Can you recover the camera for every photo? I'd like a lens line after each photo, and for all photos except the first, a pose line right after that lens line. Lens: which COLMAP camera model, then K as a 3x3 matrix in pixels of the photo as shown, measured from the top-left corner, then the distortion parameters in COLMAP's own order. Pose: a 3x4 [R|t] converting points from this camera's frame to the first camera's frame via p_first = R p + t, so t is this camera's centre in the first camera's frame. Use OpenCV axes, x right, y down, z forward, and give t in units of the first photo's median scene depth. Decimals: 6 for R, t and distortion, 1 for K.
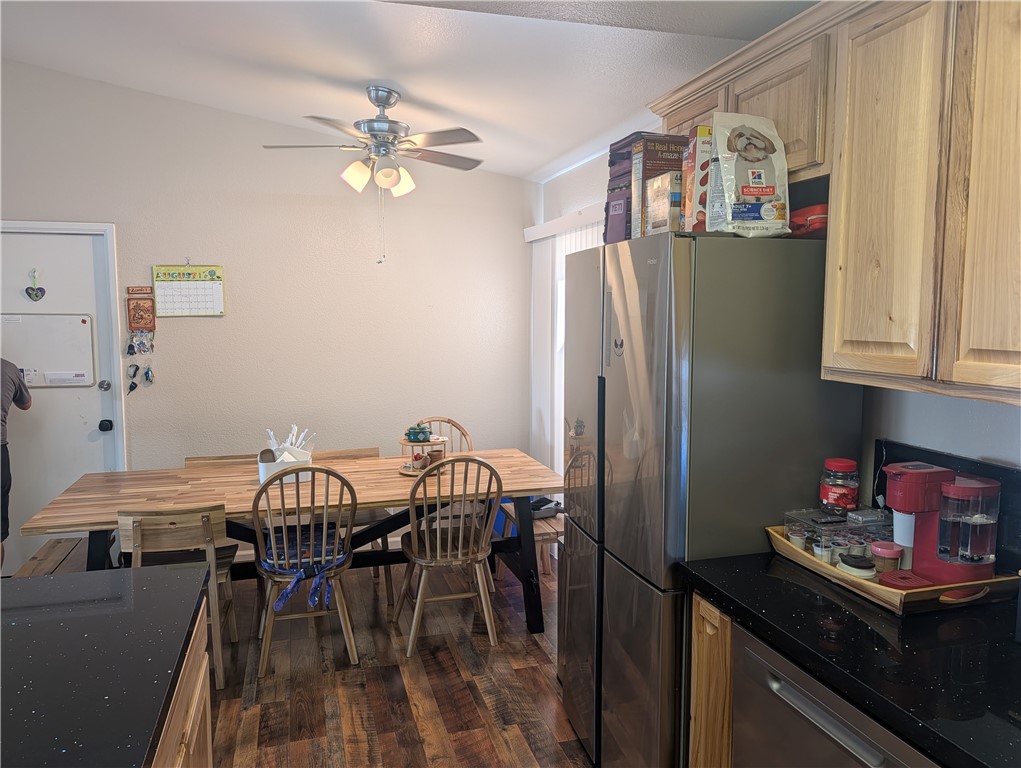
lens RADIAL K [[734.1, 0, 509.2], [0, 734.1, 378.1], [0, 0, 1]] dist [0.029172, -0.028472]
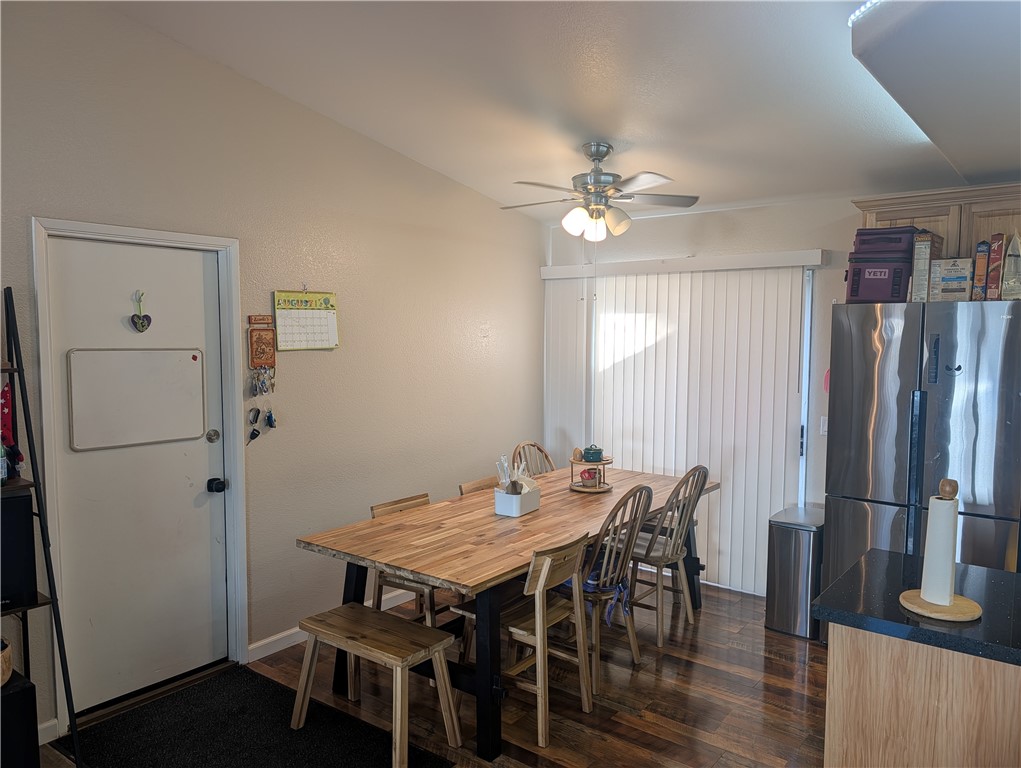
lens RADIAL K [[734.1, 0, 508.4], [0, 734.1, 384.1], [0, 0, 1]] dist [0.029172, -0.028472]
pose [[0.809708, -0.038160, 0.585591, -0.764154], [0.050381, 0.998720, -0.004582, -0.027025], [-0.584666, 0.033213, 0.810594, 0.153823]]
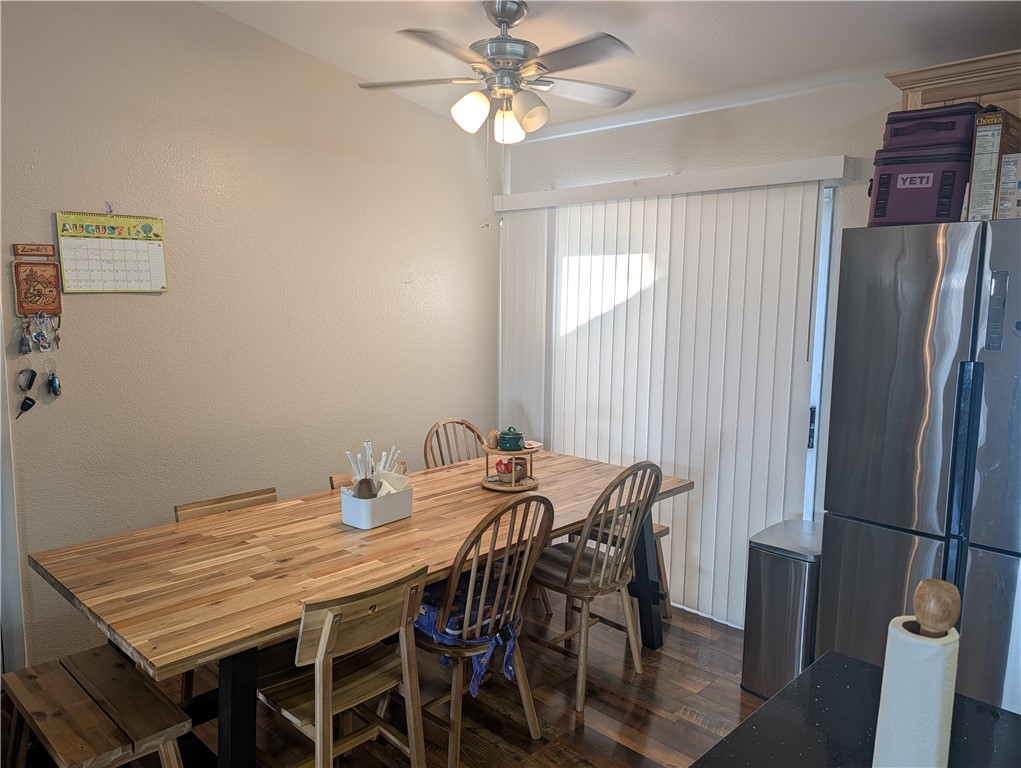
lens RADIAL K [[734.1, 0, 501.8], [0, 734.1, 379.9], [0, 0, 1]] dist [0.029172, -0.028472]
pose [[0.871929, -0.048416, 0.487233, -0.463813], [0.034390, 0.998697, 0.037698, -0.019037], [-0.488423, -0.016114, 0.872458, 0.256835]]
